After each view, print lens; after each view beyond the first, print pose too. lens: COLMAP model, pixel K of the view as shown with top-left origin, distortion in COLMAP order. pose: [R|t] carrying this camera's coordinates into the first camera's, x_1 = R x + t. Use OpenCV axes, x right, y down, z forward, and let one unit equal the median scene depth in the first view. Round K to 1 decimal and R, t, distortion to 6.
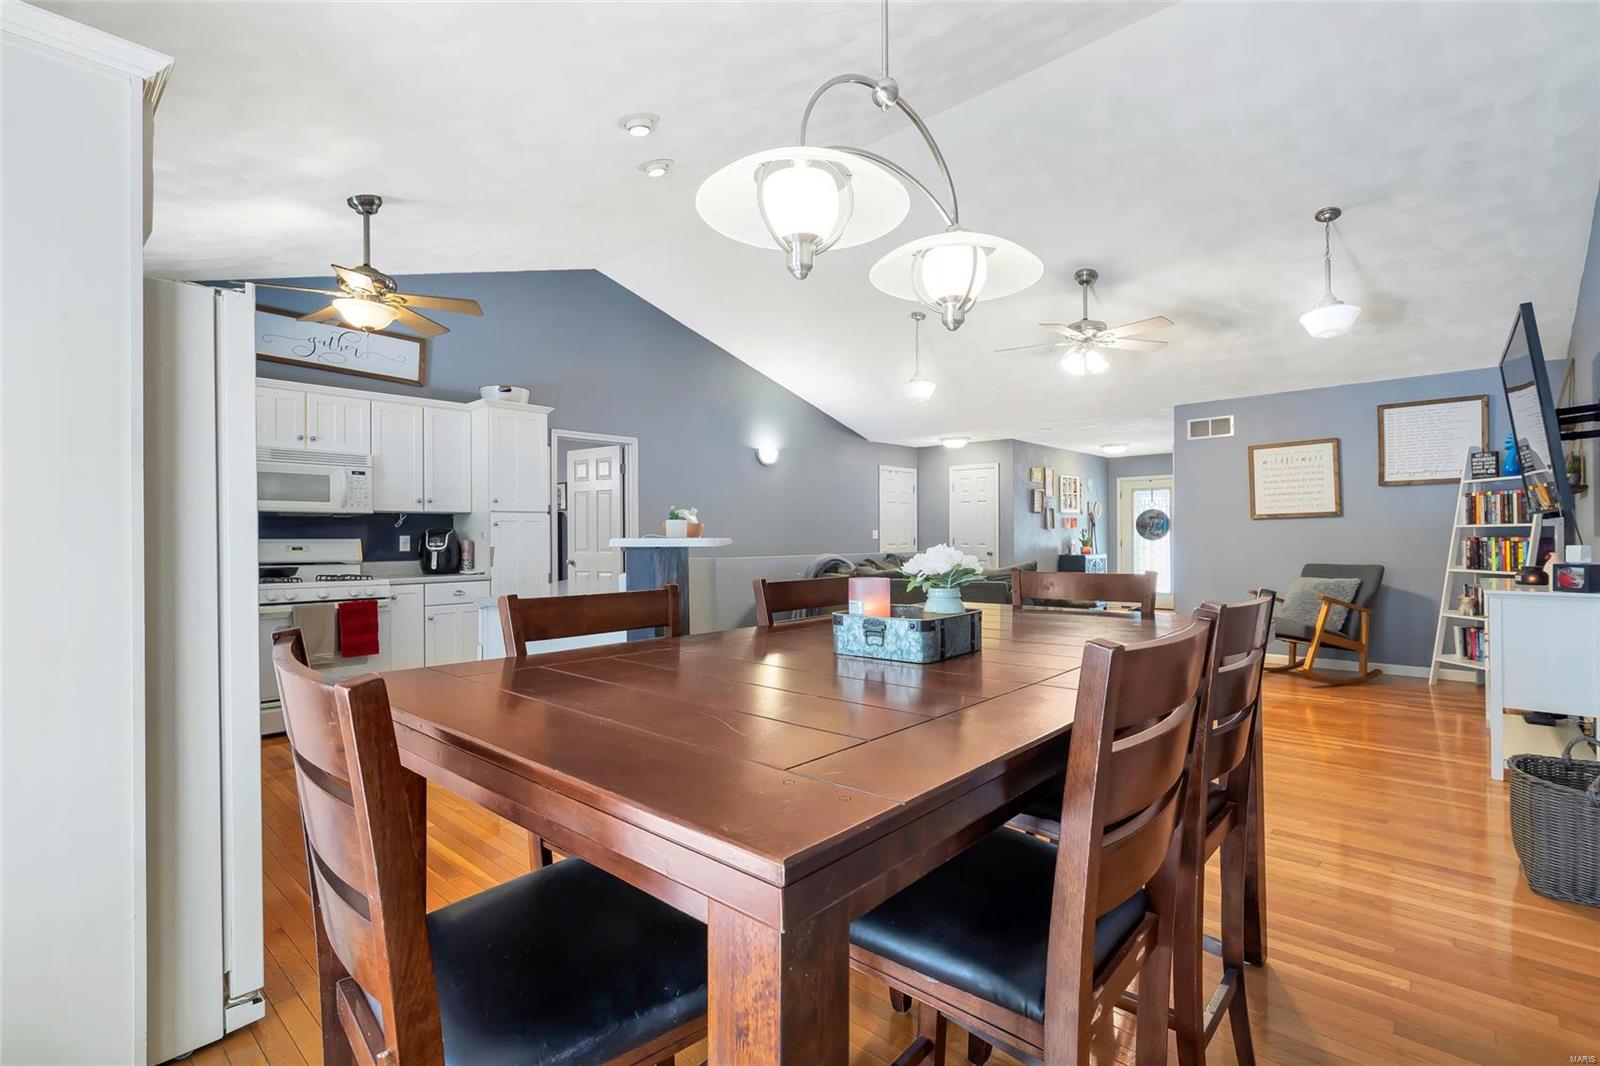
lens RADIAL K [[728.7, 0, 787.0], [0, 728.7, 535.4], [0, 0, 1]] dist [-0.005088, -0.000349]
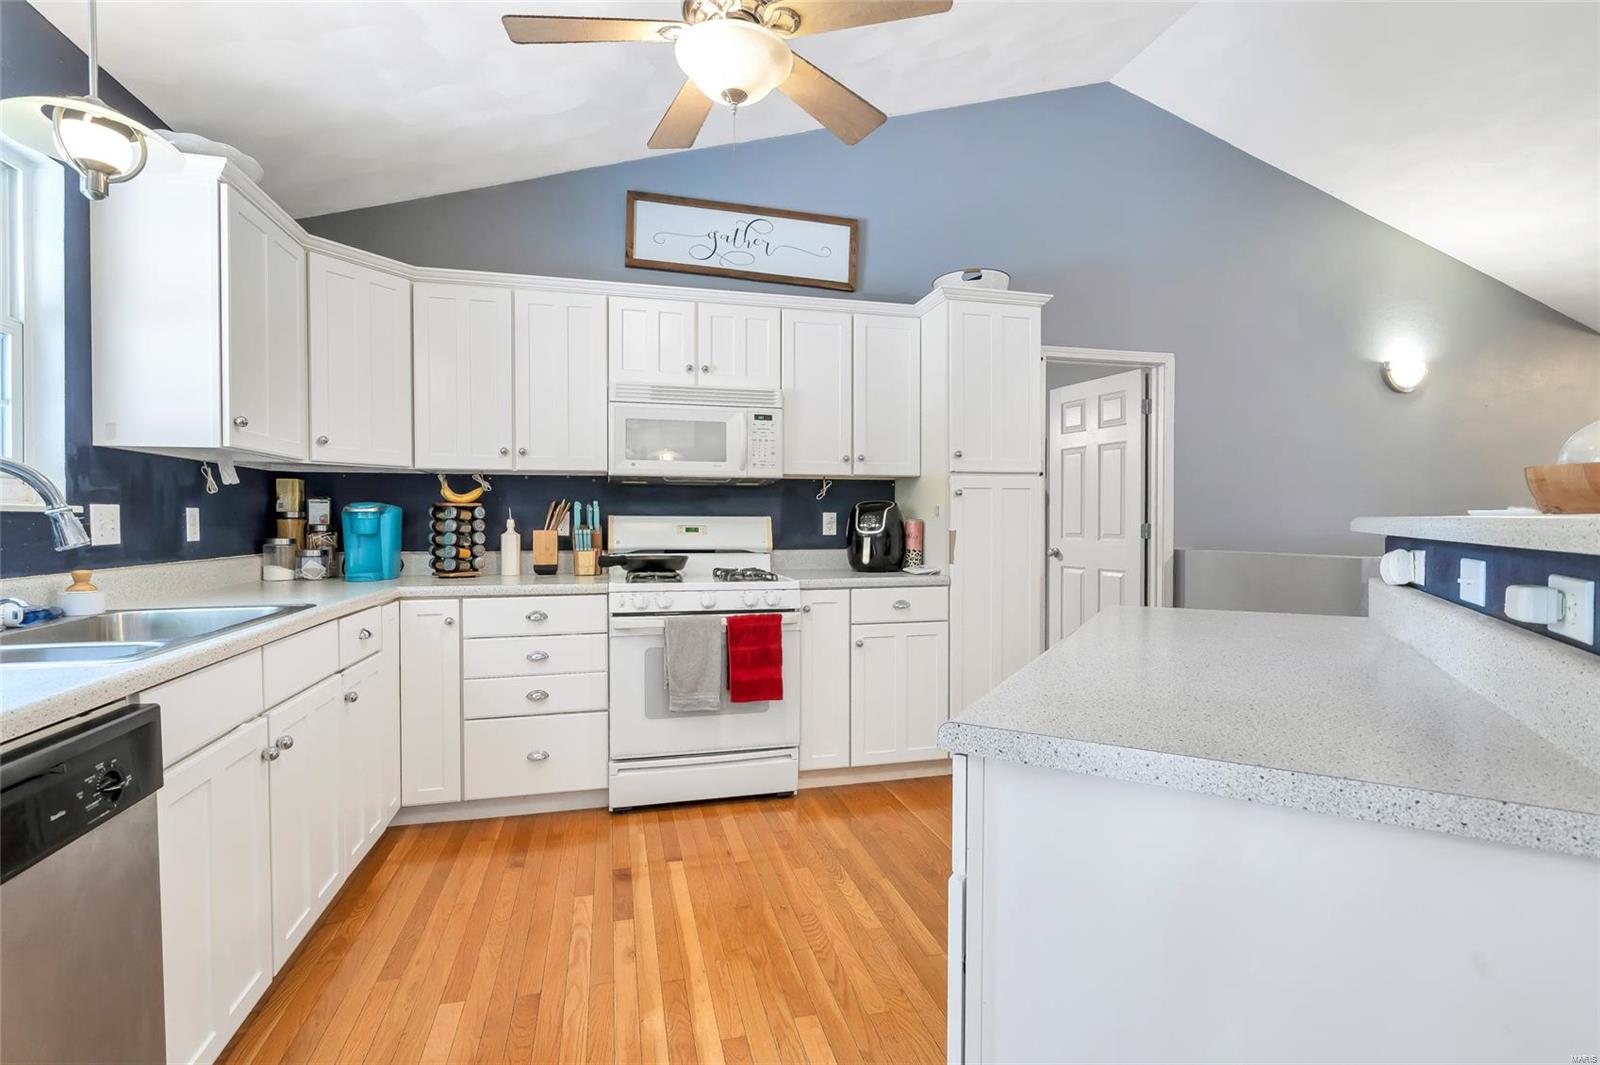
lens RADIAL K [[716.4, 0, 803.8], [0, 716.4, 527.9], [0, 0, 1]] dist [0.003004, 0.000478]
pose [[0.844981, 0.012068, -0.534659, -0.188039], [-0.003662, 0.999853, 0.016780, 0.003869], [0.534783, -0.012221, 0.844901, 0.424280]]
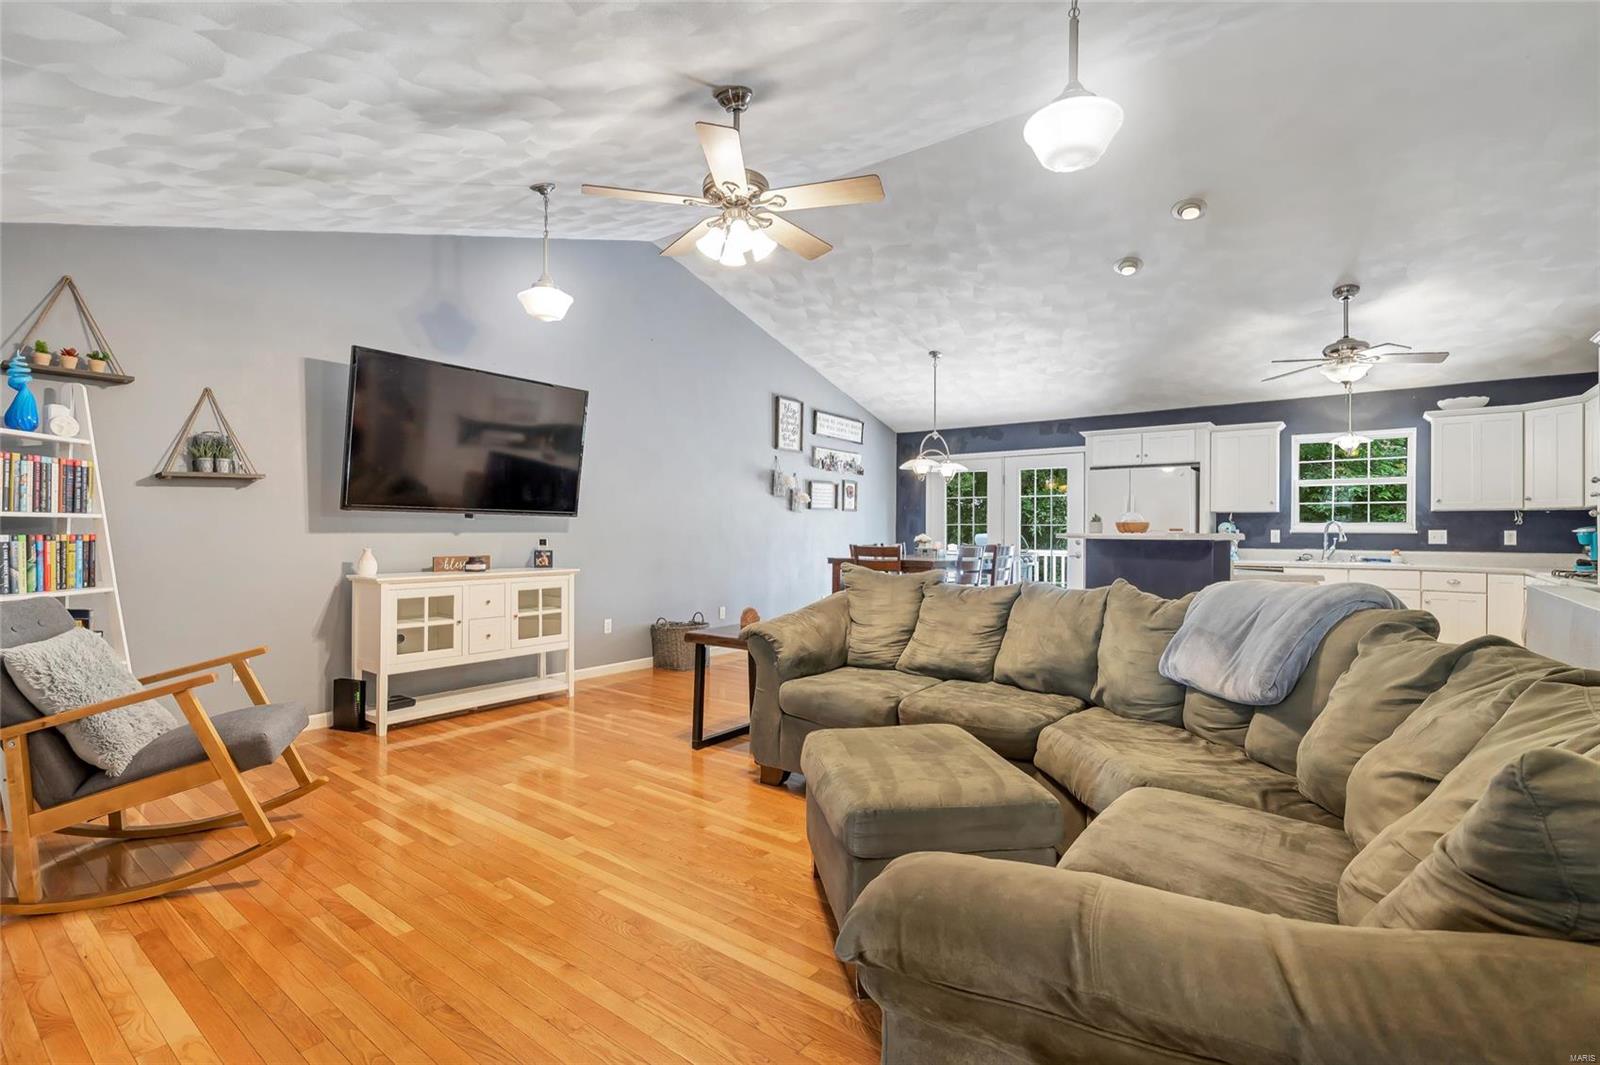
lens RADIAL K [[728.7, 0, 787.0], [0, 728.7, 534.9], [0, 0, 1]] dist [-0.005088, -0.000349]
pose [[-0.995960, 0.002841, -0.089751, 0.432320], [0.002720, 0.999995, 0.001473, 0.003078], [0.089755, 0.001223, -0.995963, 1.613478]]
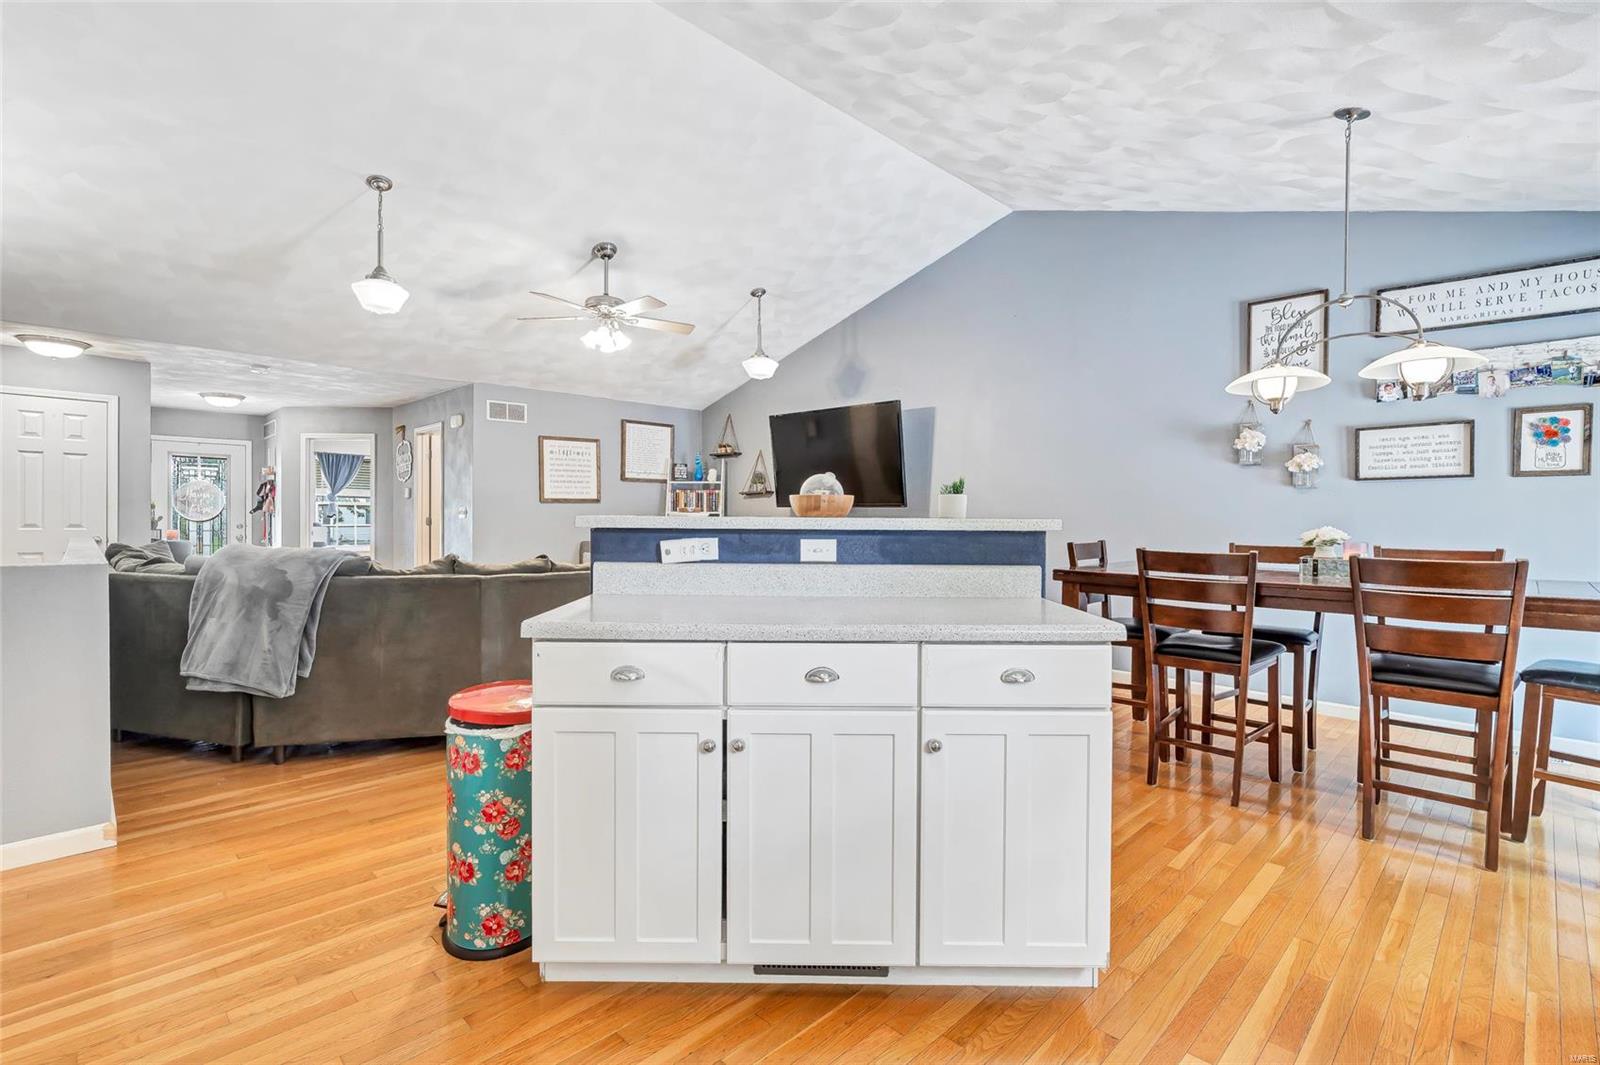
lens RADIAL K [[751.7, 0, 800.0], [0, 751.7, 532.5], [0, 0, 1]] dist [0.002042, 0.000430]
pose [[0.037781, -0.012542, 0.999207, -0.607468], [-0.009715, 0.999869, 0.012918, 0.005926], [-0.999239, -0.010195, 0.037654, 0.708593]]
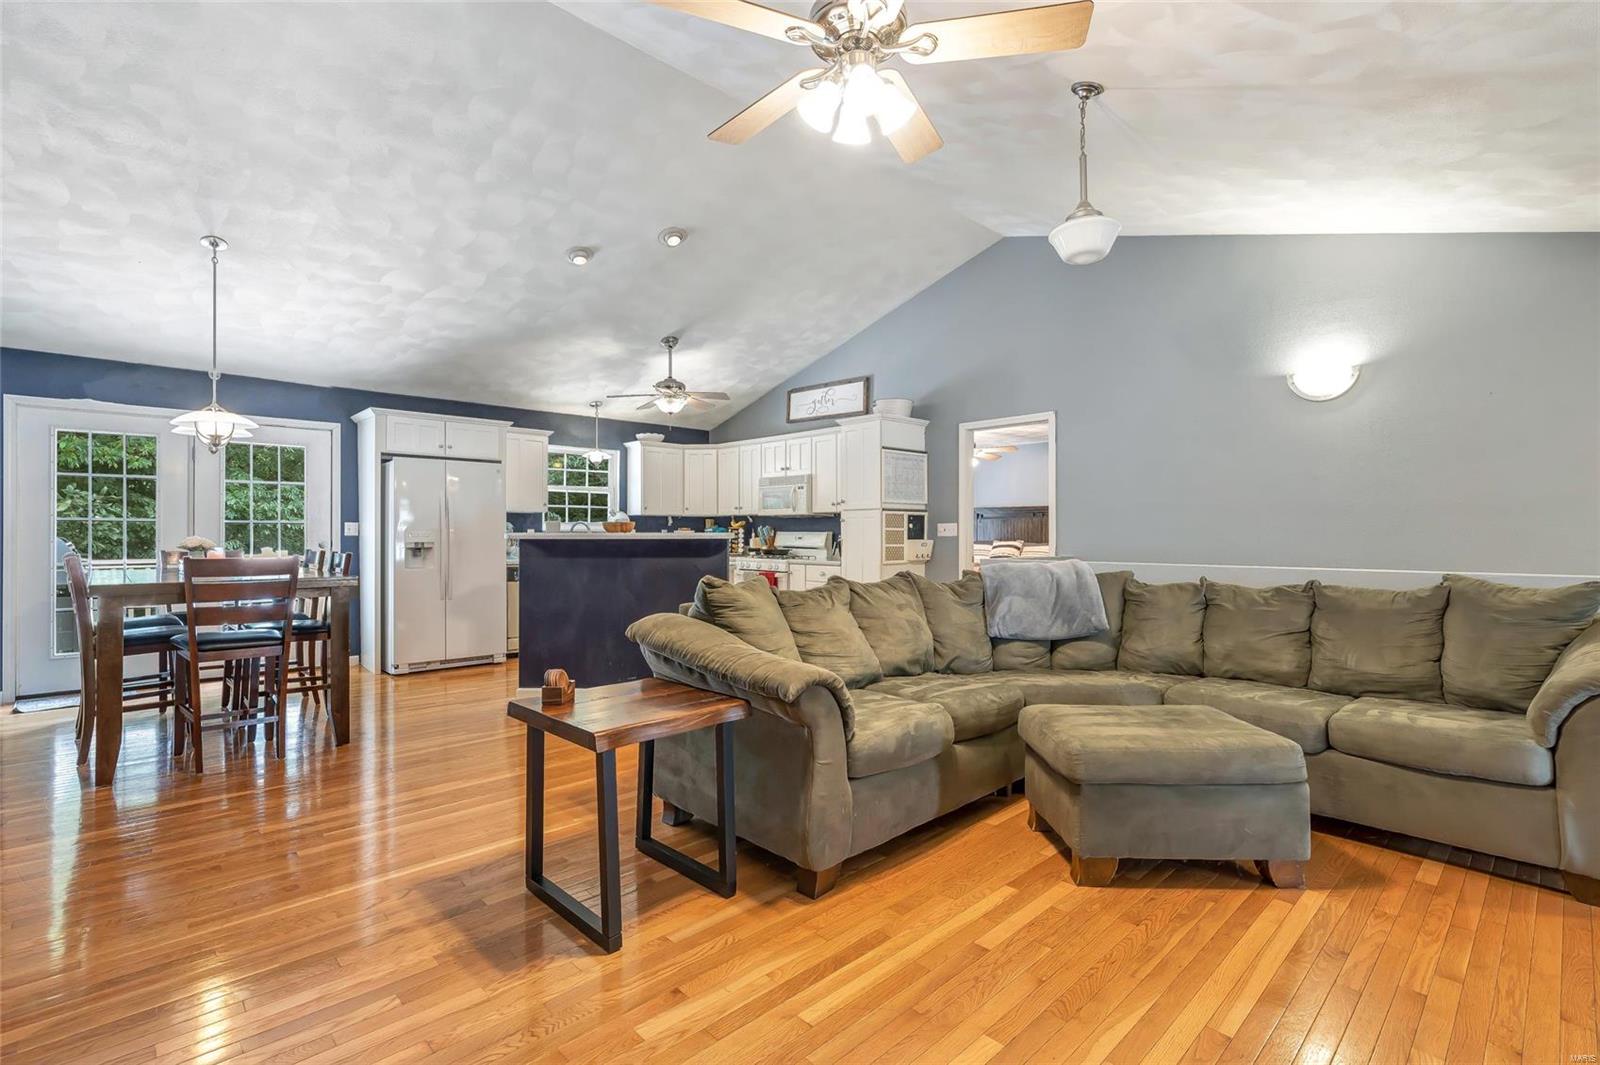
lens RADIAL K [[738.1, 0, 793.7], [0, 738.1, 533.1], [0, 0, 1]] dist [0.002171, 0.000873]
pose [[-0.057542, 0.005953, -0.998325, 0.846981], [0.004883, 0.999972, 0.005682, -0.000908], [0.998331, -0.004548, -0.057570, 0.979070]]
